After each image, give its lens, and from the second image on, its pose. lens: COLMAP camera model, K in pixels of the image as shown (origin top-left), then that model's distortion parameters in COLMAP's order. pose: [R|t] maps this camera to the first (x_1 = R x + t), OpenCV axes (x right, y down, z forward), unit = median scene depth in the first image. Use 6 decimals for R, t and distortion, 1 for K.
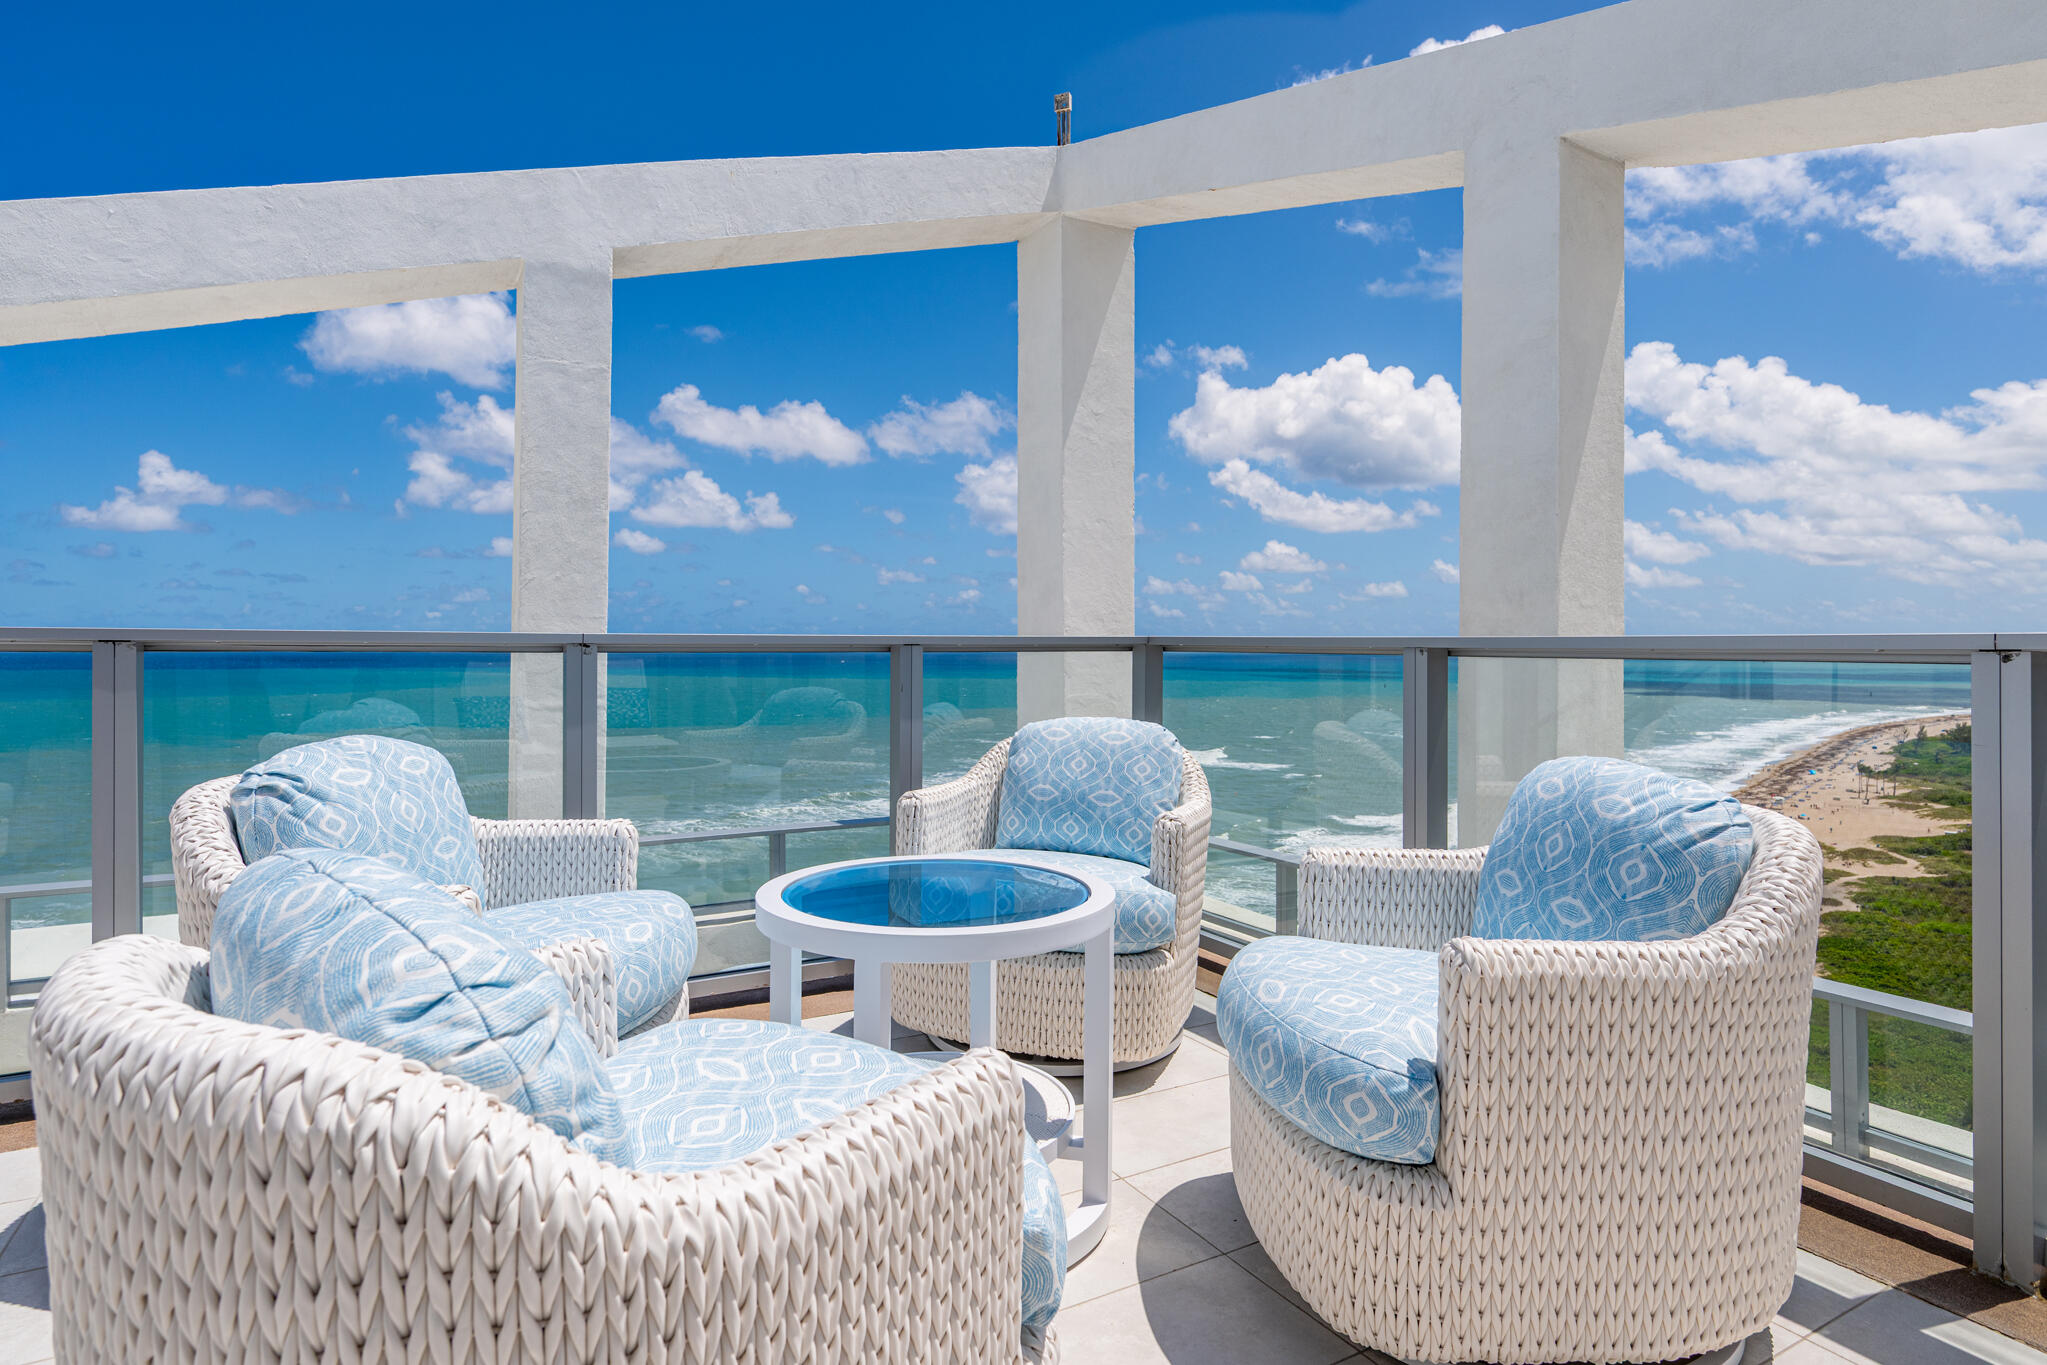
lens RADIAL K [[1071.0, 0, 1023.5], [0, 1071.0, 682.5], [0, 0, 1]] dist [0.001597, -0.000199]
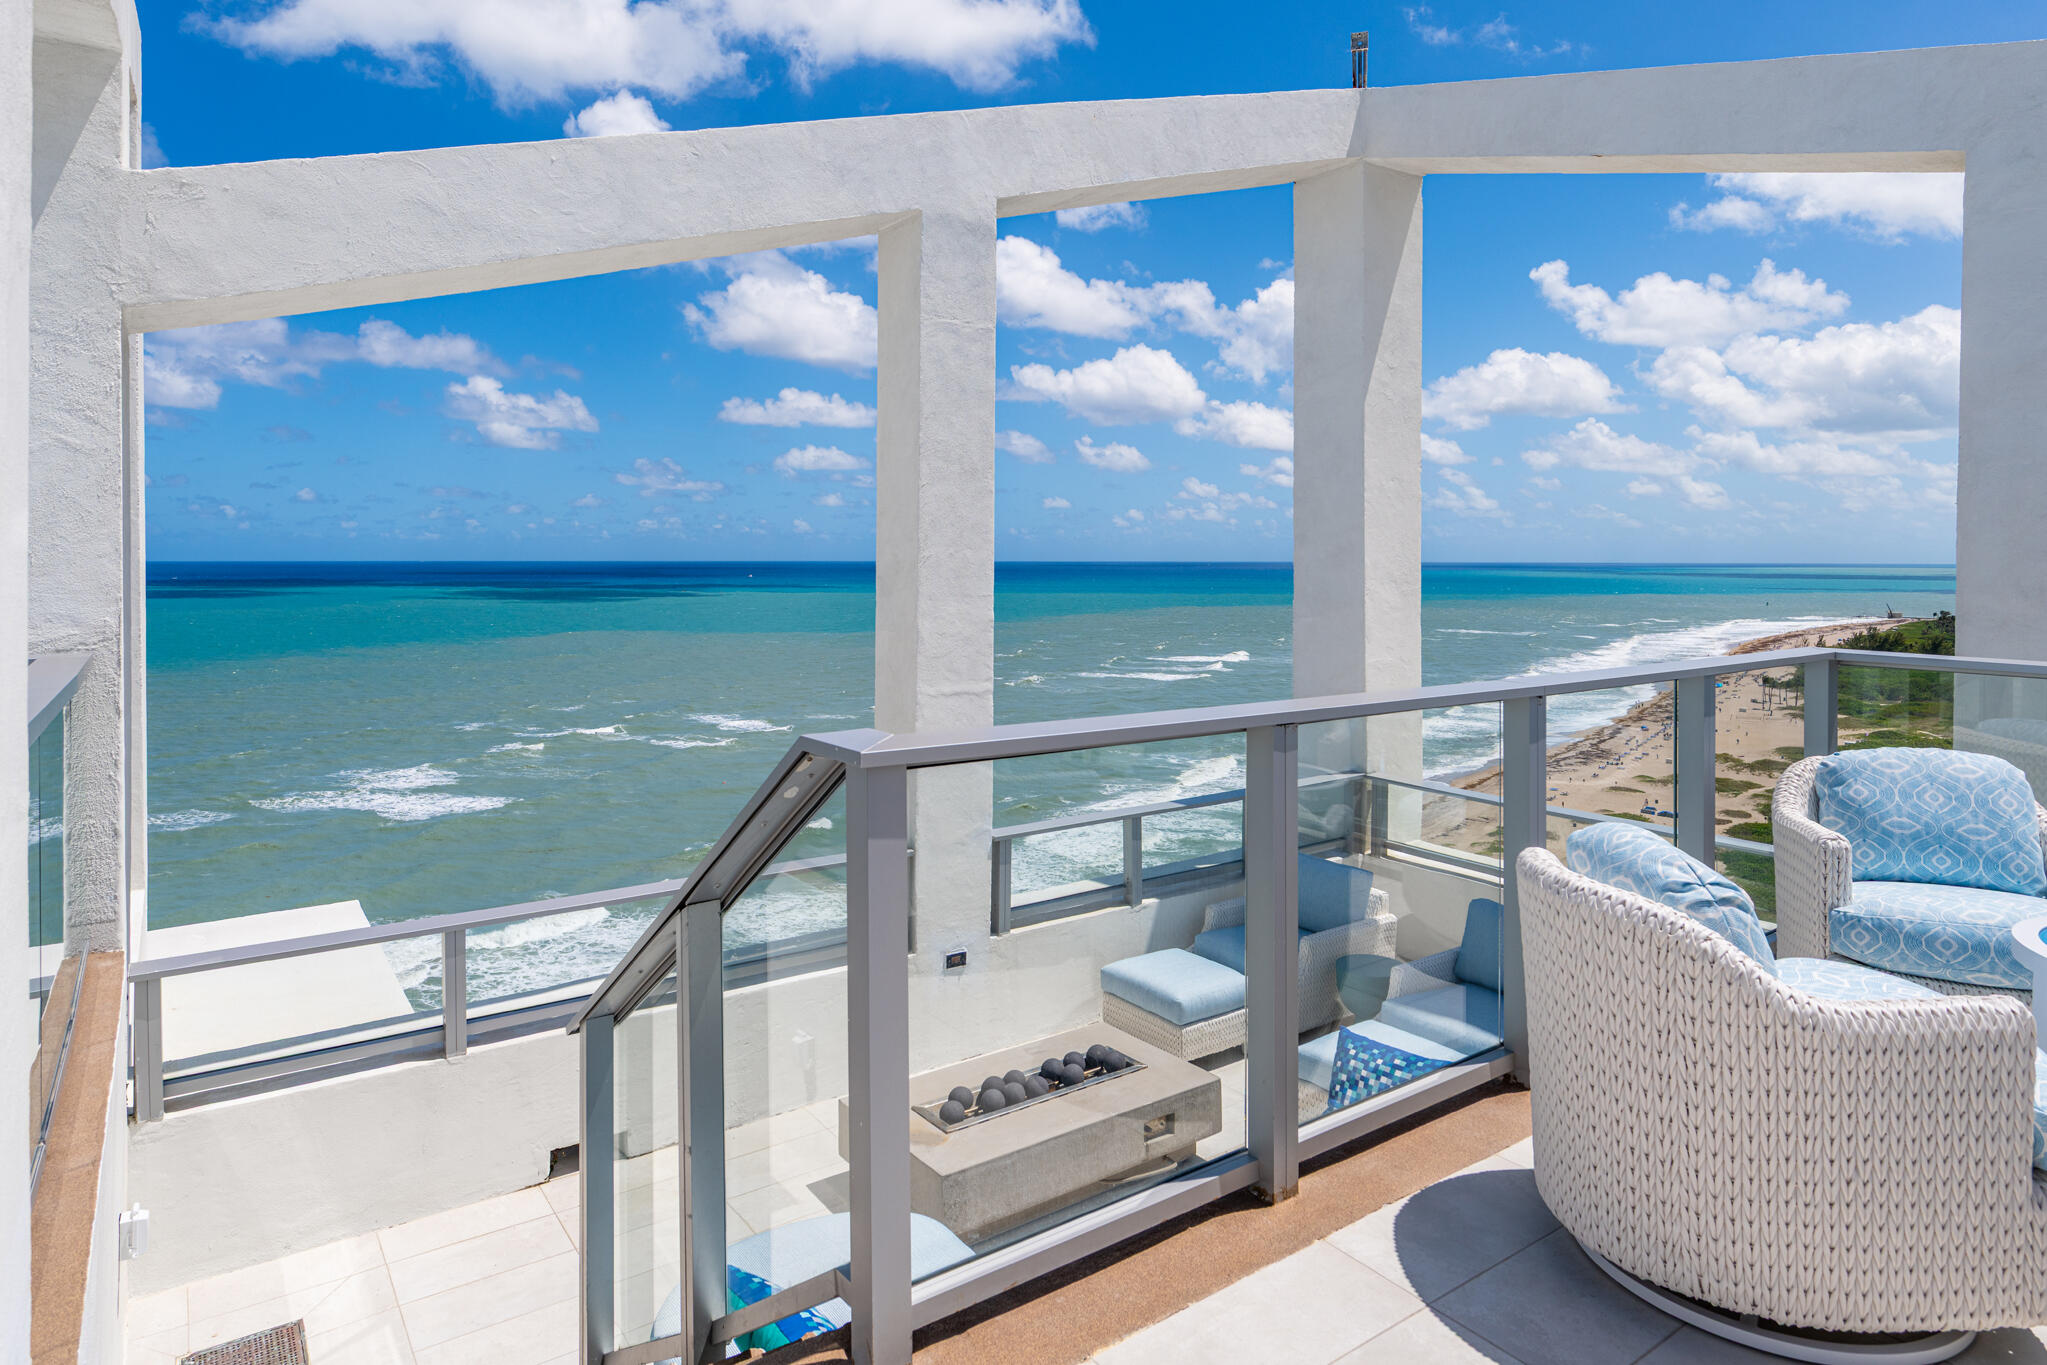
lens RADIAL K [[1161.5, 0, 1021.5], [0, 1161.5, 611.3], [0, 0, 1]] dist [0.003053, 0.000165]
pose [[0.994523, -0.005476, 0.104374, -0.481927], [0.003902, 0.999876, 0.015282, -0.063513], [-0.104445, -0.014791, 0.994421, -0.010977]]
